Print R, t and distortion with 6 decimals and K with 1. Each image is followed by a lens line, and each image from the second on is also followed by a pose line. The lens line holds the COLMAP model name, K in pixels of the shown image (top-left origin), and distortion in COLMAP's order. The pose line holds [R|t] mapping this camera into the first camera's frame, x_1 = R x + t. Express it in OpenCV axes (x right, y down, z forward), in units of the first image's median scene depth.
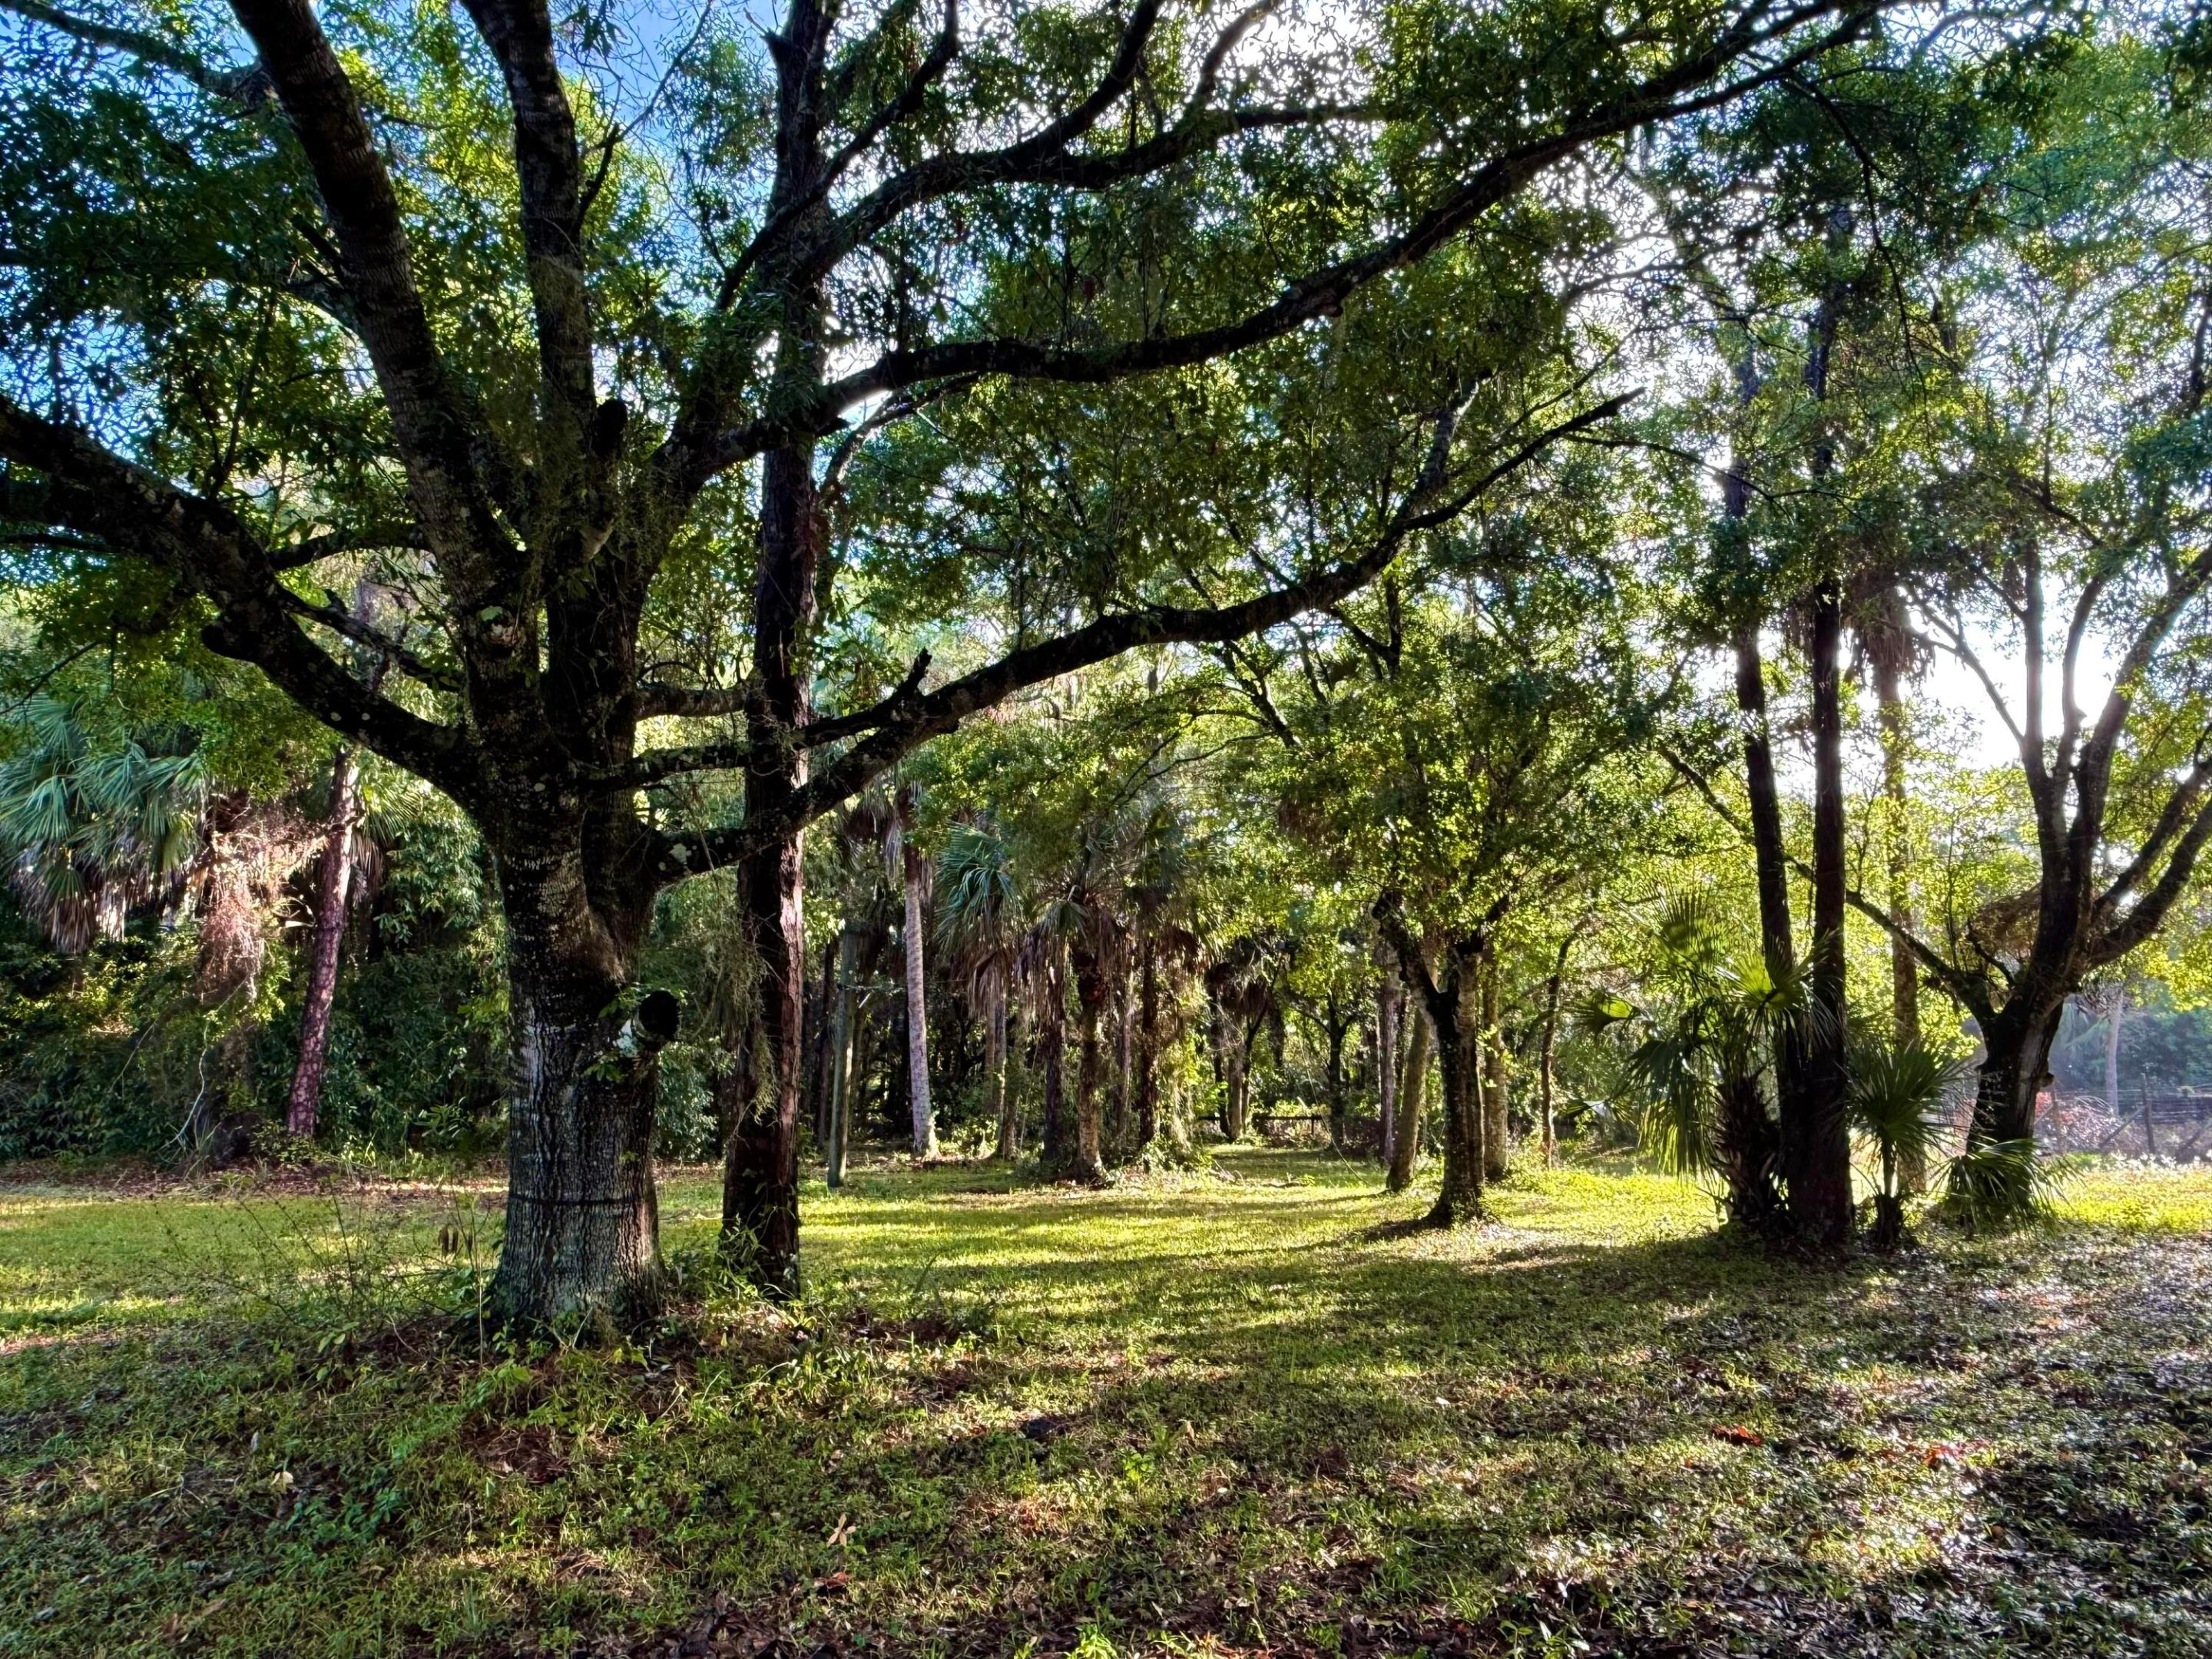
lens RADIAL K [[1435.1, 0, 1102.8], [0, 1435.1, 827.9], [0, 0, 1]] dist [0.001058, 0.003210]
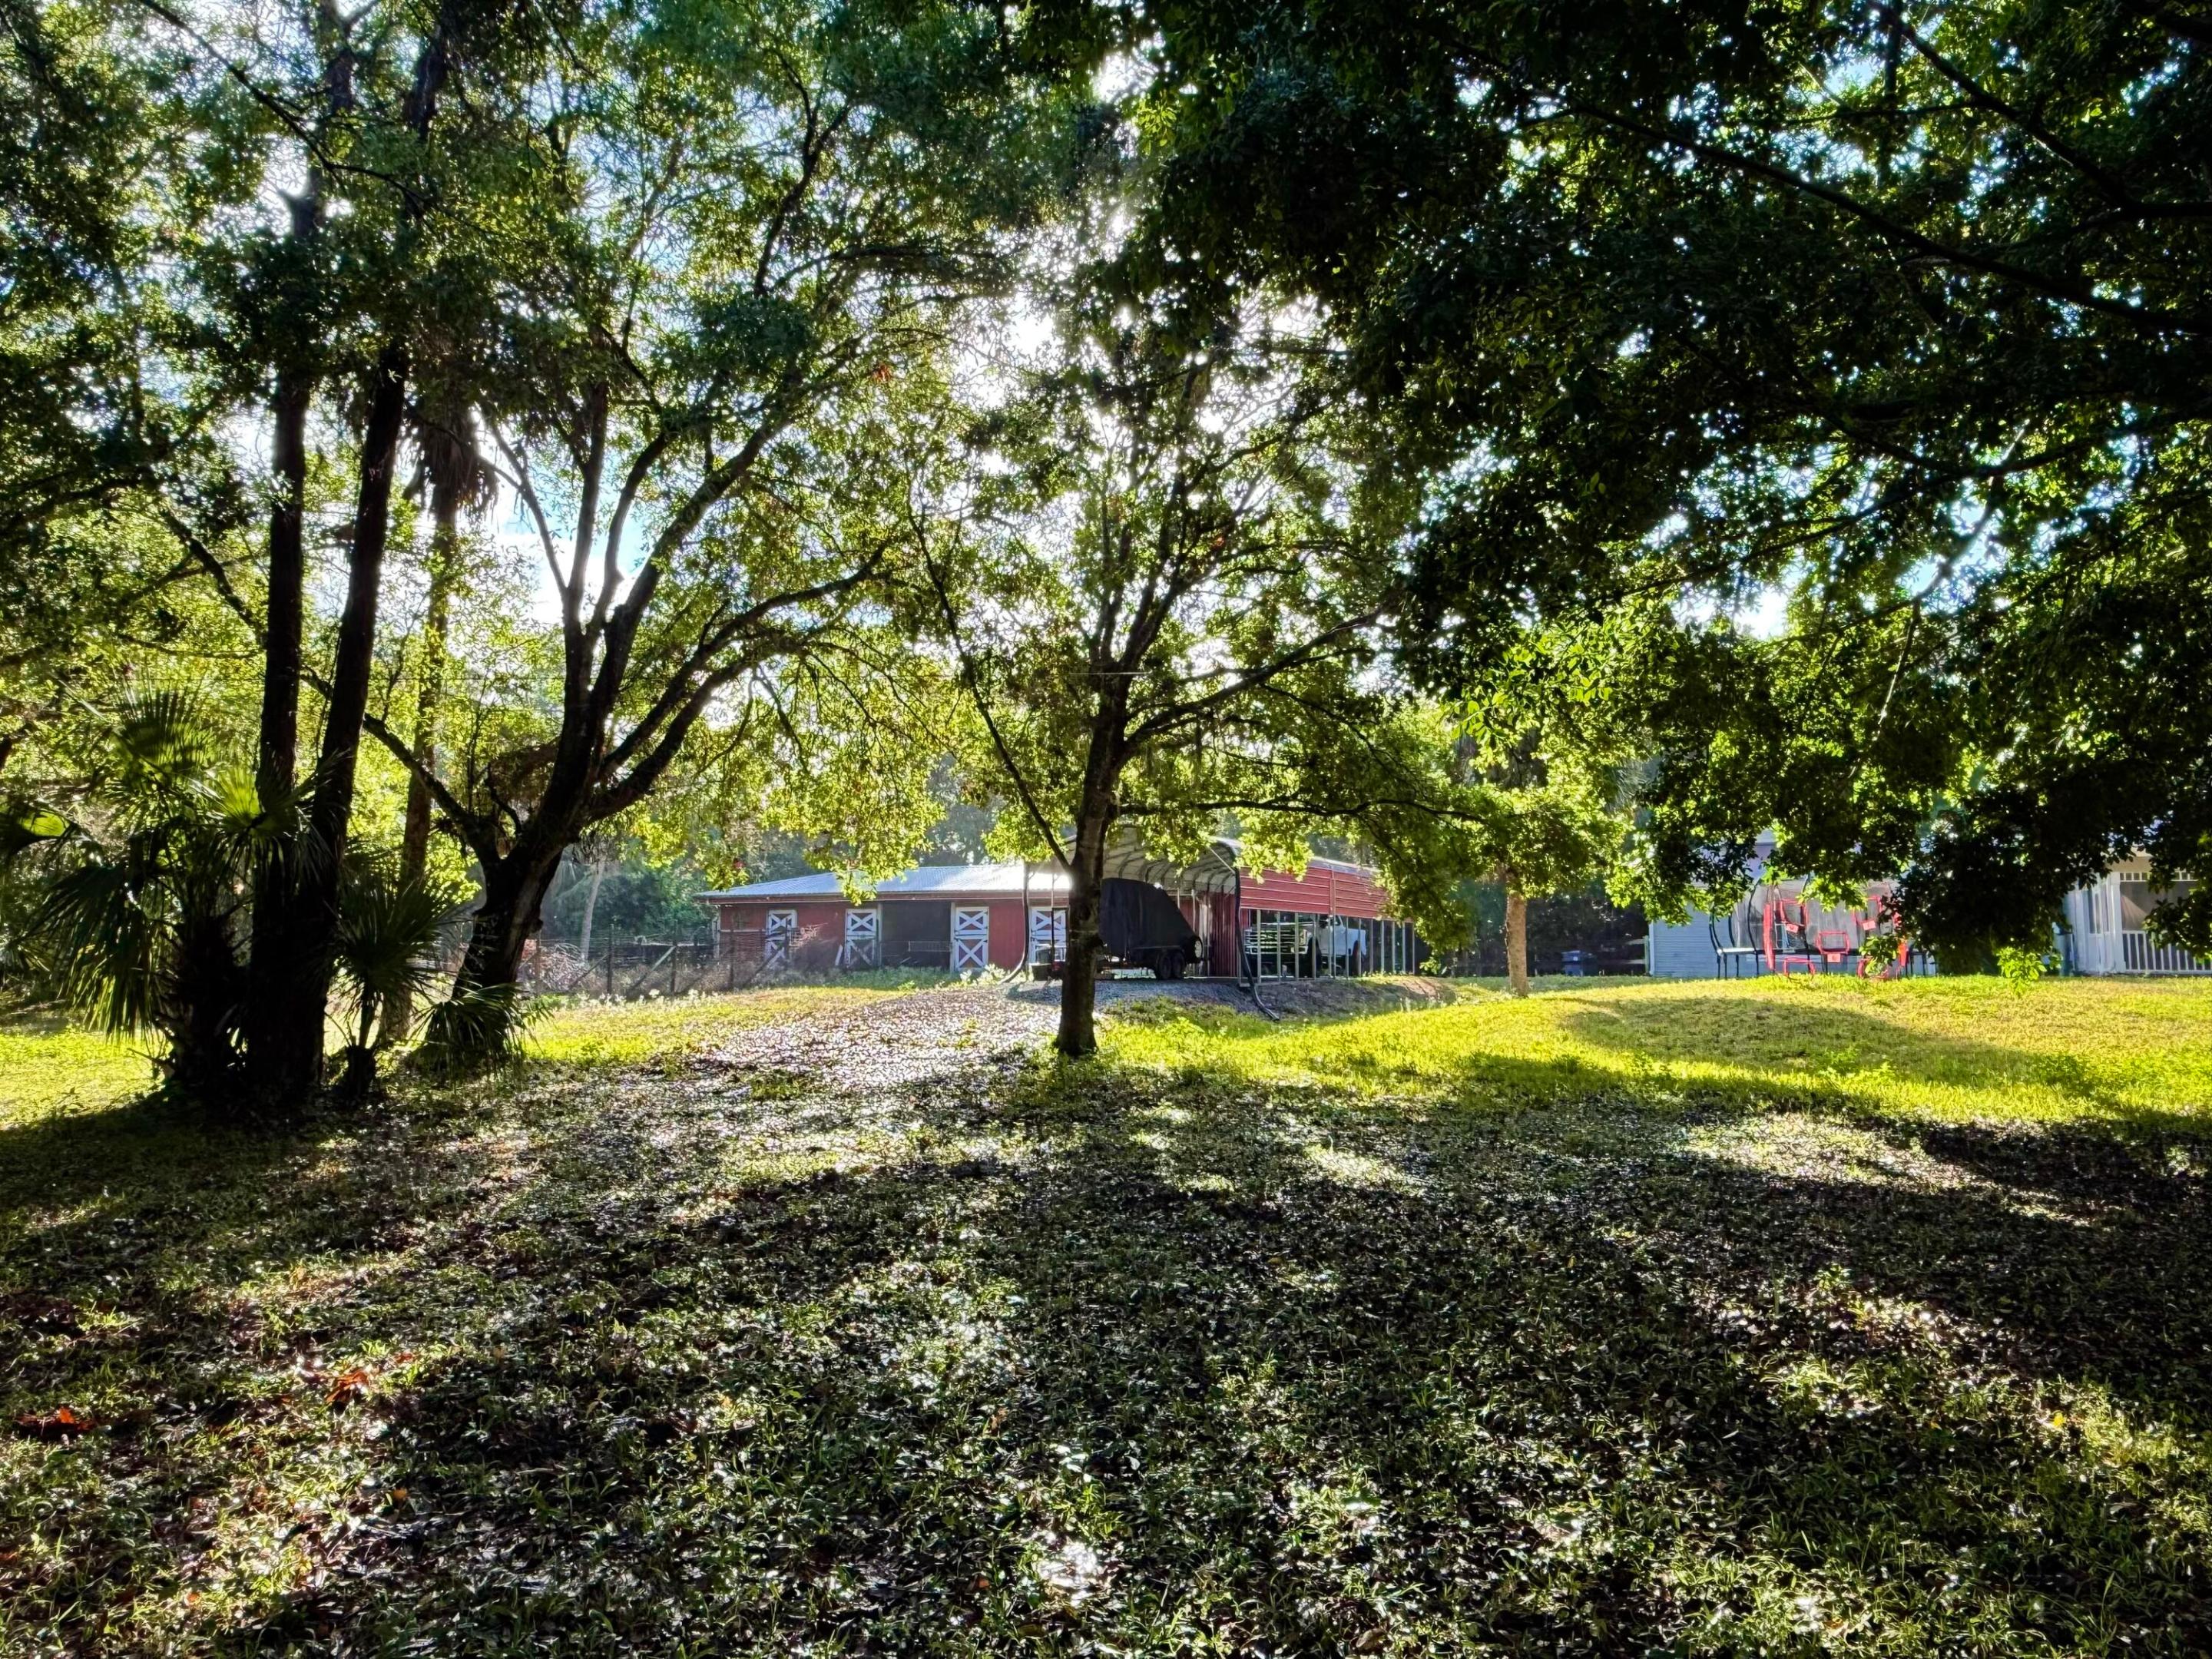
lens RADIAL K [[1435.1, 0, 1106.1], [0, 1435.1, 826.0], [0, 0, 1]] dist [0.001058, 0.003210]
pose [[0.578991, 0.073966, 0.811972, 0.063565], [-0.157223, 0.987314, 0.022172, 0.020971], [-0.800031, -0.140498, 0.583275, 0.100293]]
